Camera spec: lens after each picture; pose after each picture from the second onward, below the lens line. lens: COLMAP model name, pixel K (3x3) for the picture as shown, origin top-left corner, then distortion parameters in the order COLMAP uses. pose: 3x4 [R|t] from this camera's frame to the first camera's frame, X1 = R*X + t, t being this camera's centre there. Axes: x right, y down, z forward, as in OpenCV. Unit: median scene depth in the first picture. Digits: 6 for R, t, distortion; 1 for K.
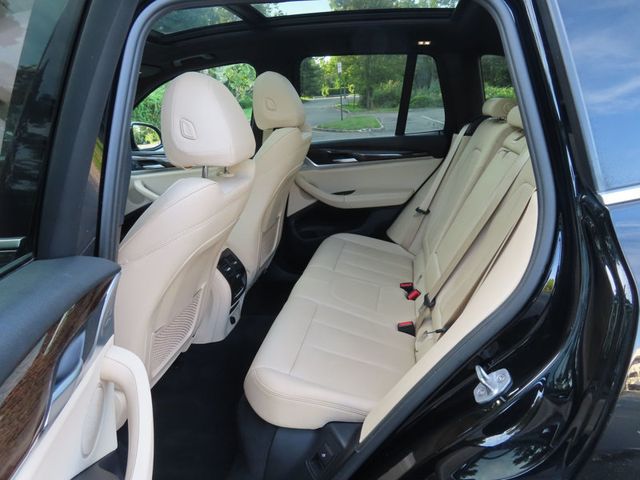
lens RADIAL K [[455.1, 0, 320.6], [0, 455.1, 241.8], [0, 0, 1]] dist [-0.010354, -0.000056]
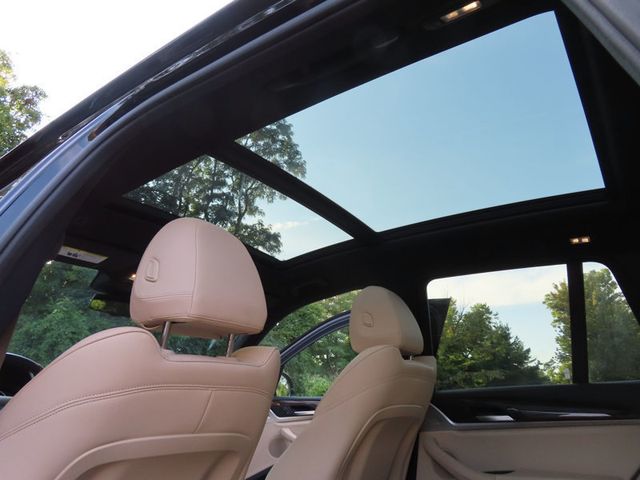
lens RADIAL K [[459.5, 0, 320.1], [0, 459.5, 240.1], [0, 0, 1]] dist [-0.003566, 0.002669]
pose [[0.899089, -0.089374, -0.428546, 0.135027], [-0.189546, 0.802939, -0.565120, 0.041729], [0.394604, 0.589322, 0.704973, 0.264709]]
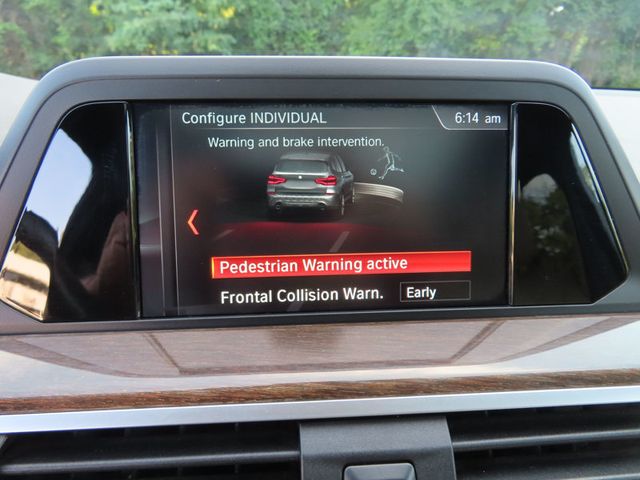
lens RADIAL K [[460.6, 0, 320.4], [0, 460.6, 241.1], [0, 0, 1]] dist [-0.001811, 0.000055]
pose [[0.383559, 0.365094, -0.848286, -0.549575], [-0.310923, 0.915967, 0.253637, -0.157208], [0.869603, 0.166467, 0.464843, 0.890213]]
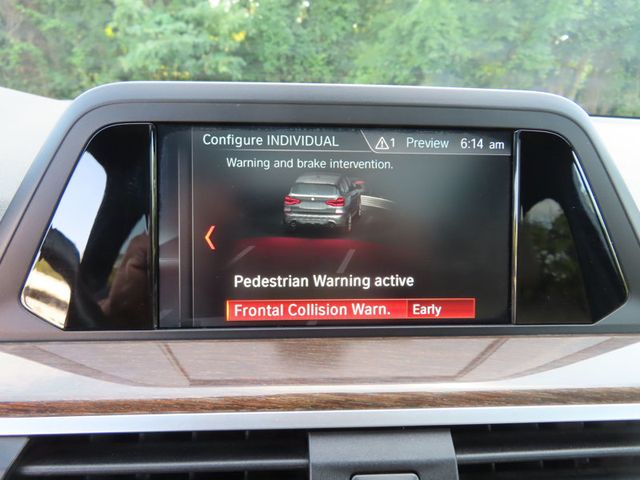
lens RADIAL K [[461.3, 0, 320.8], [0, 461.3, 239.6], [0, 0, 1]] dist [-0.004357, 0.002627]
pose [[0.368540, 0.331540, -0.868481, -0.546640], [-0.326511, 0.920883, 0.212990, -0.157207], [0.870384, 0.205073, 0.447634, 0.887761]]
